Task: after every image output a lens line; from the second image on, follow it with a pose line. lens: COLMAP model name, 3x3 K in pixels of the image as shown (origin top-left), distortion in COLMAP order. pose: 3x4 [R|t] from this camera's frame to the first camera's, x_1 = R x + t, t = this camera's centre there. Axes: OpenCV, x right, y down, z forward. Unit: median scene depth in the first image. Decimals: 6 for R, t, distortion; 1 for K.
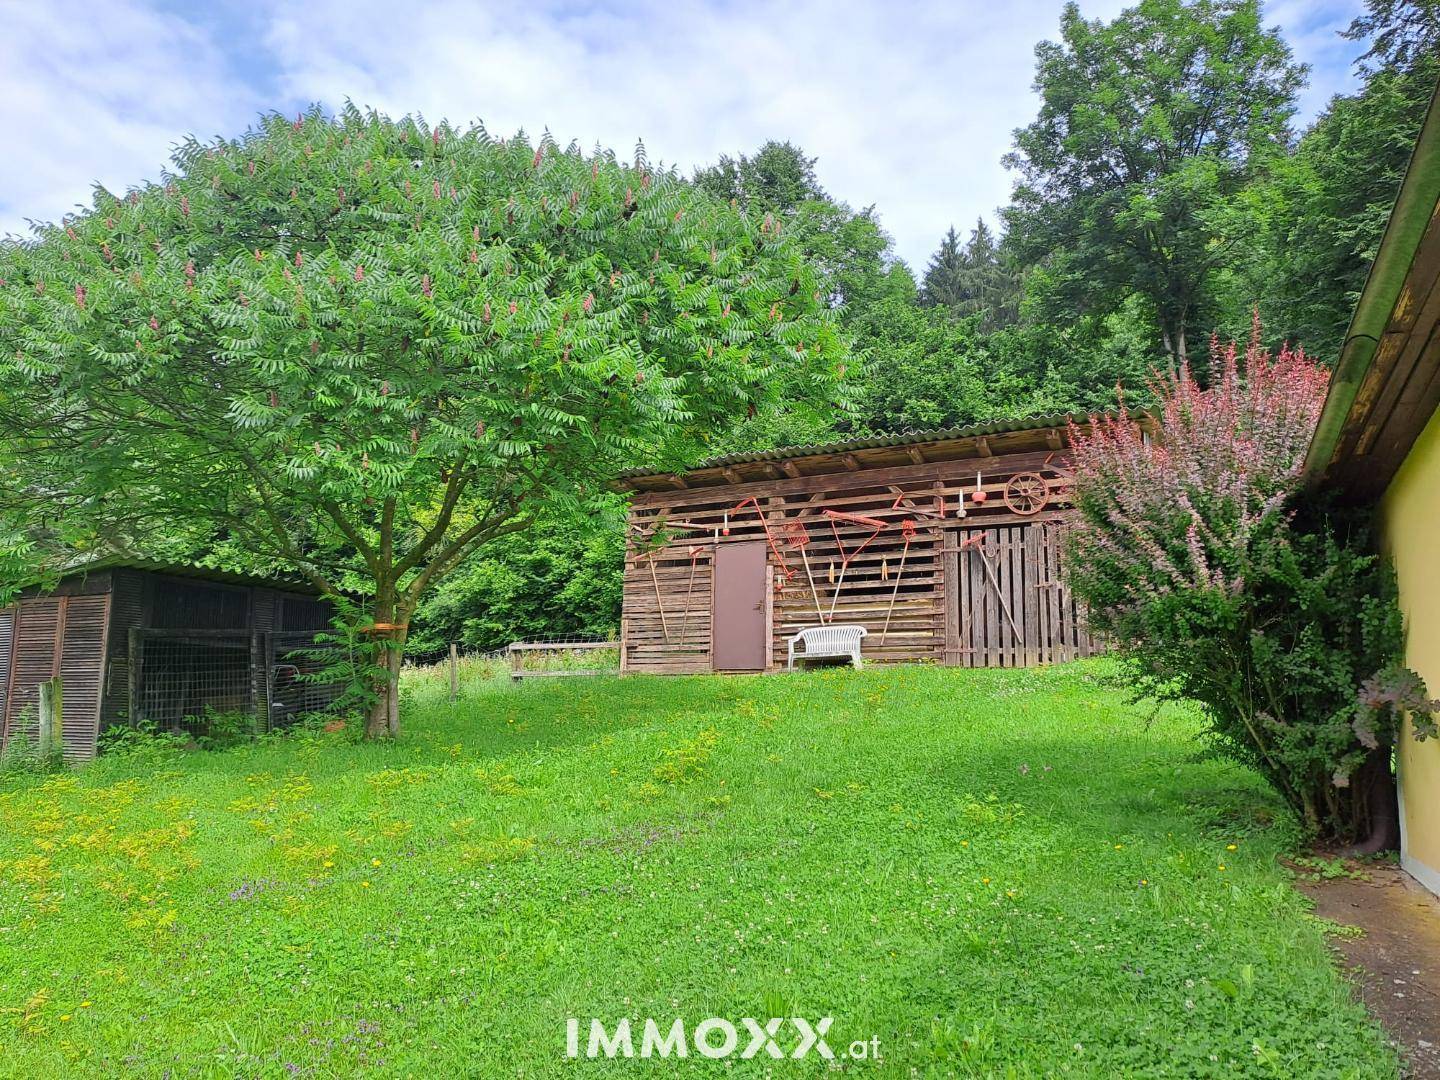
lens RADIAL K [[1011.0, 0, 720.0], [0, 1011.0, 540.0], [0, 0, 1]] dist [0.091758, -0.097350]
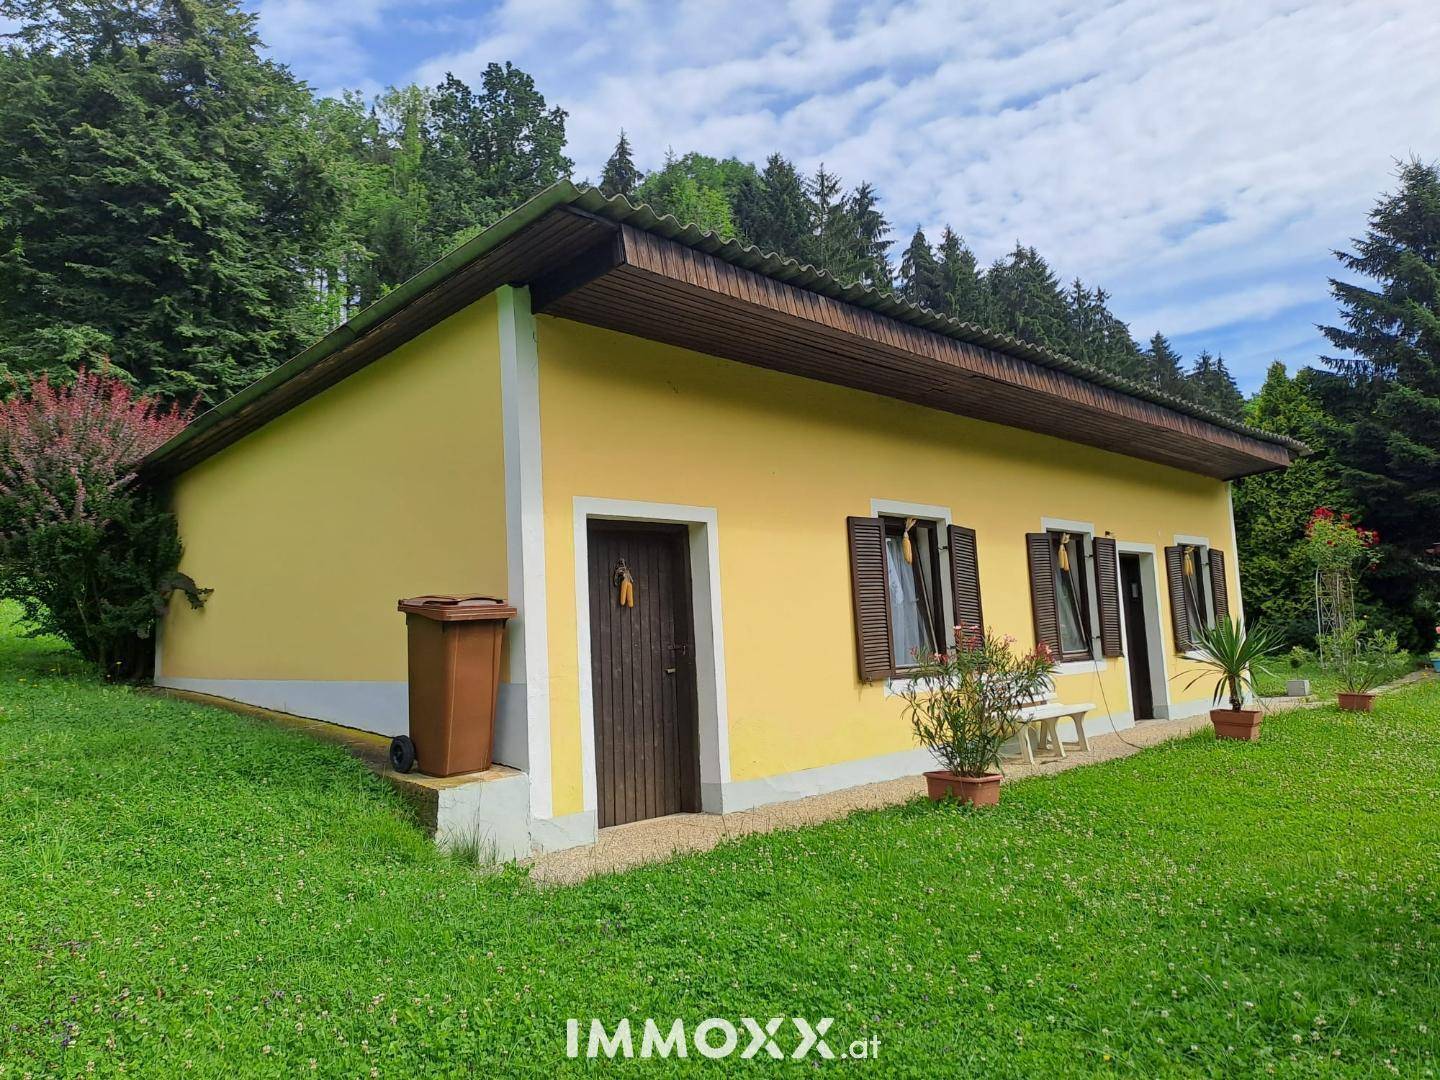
lens RADIAL K [[1011.0, 0, 720.0], [0, 1011.0, 540.0], [0, 0, 1]] dist [0.091758, -0.097350]
pose [[0.296588, 0.051125, 0.953636, -0.773152], [-0.112711, 0.993461, -0.018206, -0.012574], [-0.948331, -0.102086, 0.300411, -0.448787]]
